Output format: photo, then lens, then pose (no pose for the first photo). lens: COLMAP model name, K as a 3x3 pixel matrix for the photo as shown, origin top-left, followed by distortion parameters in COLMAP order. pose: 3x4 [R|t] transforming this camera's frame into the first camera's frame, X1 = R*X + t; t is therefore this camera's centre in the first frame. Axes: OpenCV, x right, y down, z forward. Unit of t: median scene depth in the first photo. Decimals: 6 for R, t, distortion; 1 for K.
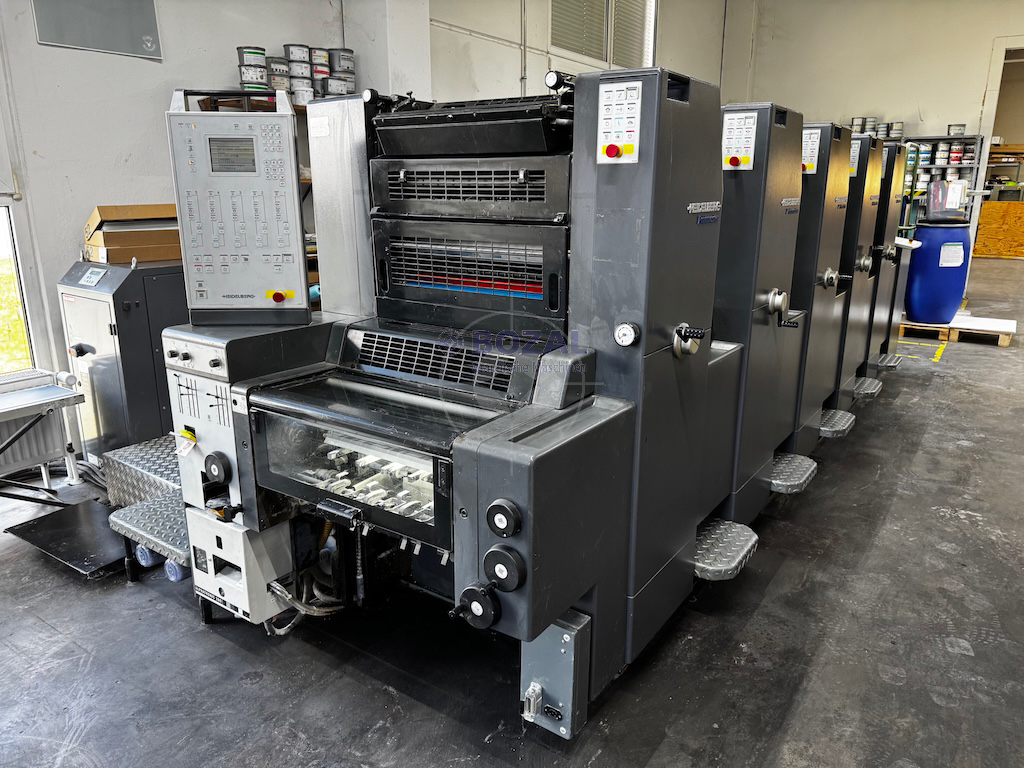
lens RADIAL K [[731.1, 0, 520.3], [0, 731.1, 386.1], [0, 0, 1]] dist [0.050869, -0.063075]
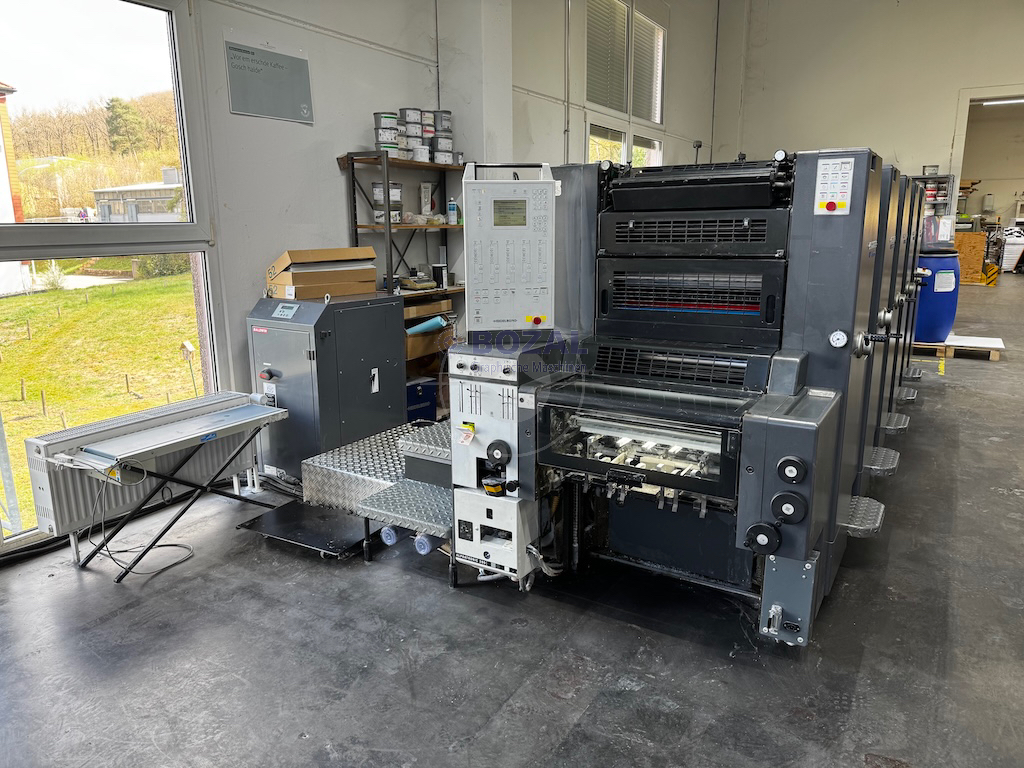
lens RADIAL K [[731.1, 0, 507.0], [0, 731.1, 386.9], [0, 0, 1]] dist [0.050869, -0.063075]
pose [[0.998484, -0.023392, 0.049829, -0.410283], [0.025605, 0.998692, -0.044249, 0.046944], [-0.048729, 0.045458, 0.997777, -0.246052]]
